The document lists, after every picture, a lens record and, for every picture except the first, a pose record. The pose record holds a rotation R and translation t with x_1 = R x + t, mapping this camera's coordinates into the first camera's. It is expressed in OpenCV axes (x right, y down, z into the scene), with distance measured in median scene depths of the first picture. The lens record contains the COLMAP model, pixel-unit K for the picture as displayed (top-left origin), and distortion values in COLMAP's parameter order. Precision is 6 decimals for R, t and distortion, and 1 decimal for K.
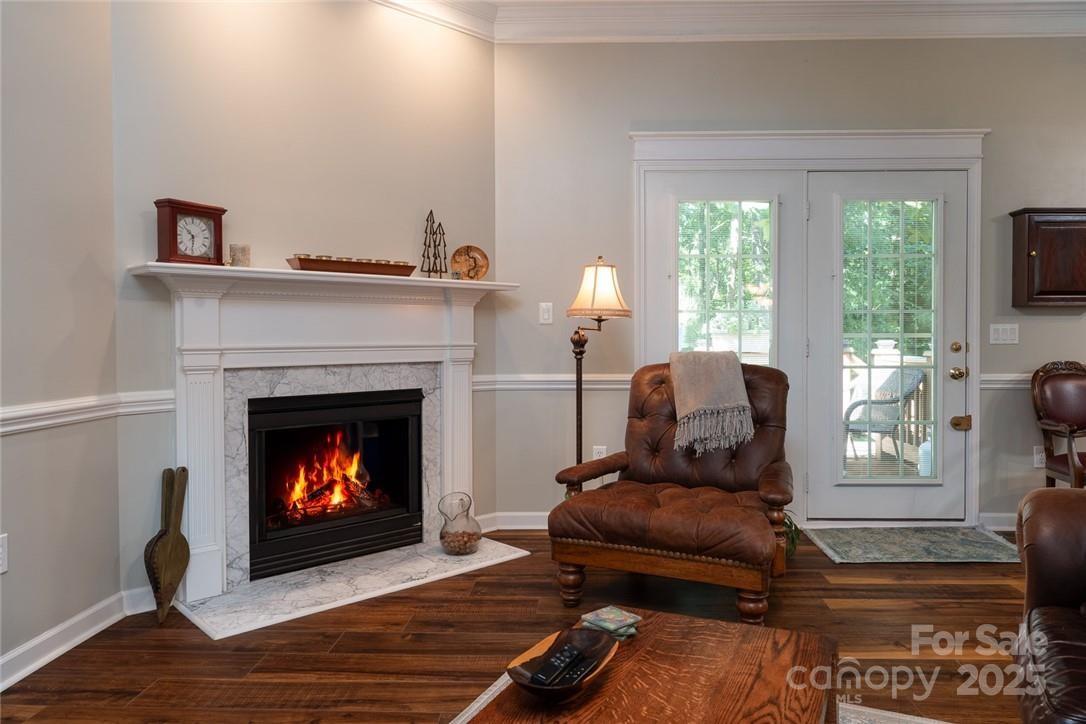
lens RADIAL K [[814.2, 0, 544.7], [0, 814.2, 355.1], [0, 0, 1]] dist [0.001665, 0.000425]
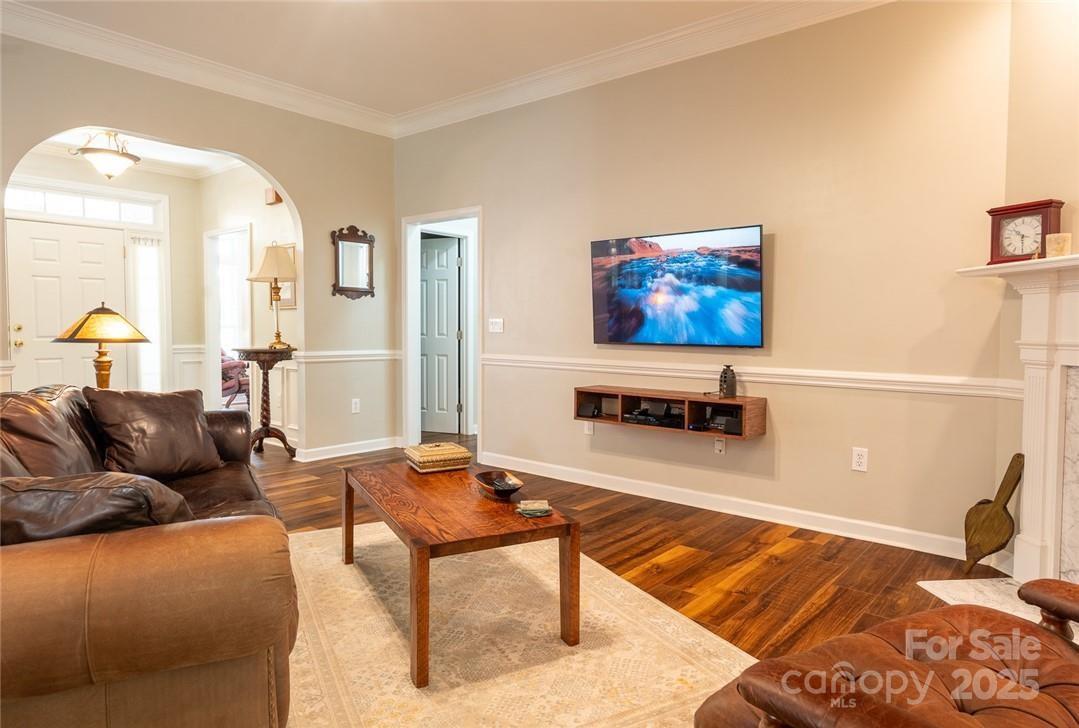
lens RADIAL K [[648.7, 0, 543.5], [0, 648.7, 363.1], [0, 0, 1]] dist [0.000928, 0.000503]
pose [[-0.648493, 0.041258, -0.760102, 0.660501], [-0.021790, 0.997115, 0.072713, -0.031886], [0.760909, 0.063716, -0.645723, 1.169657]]
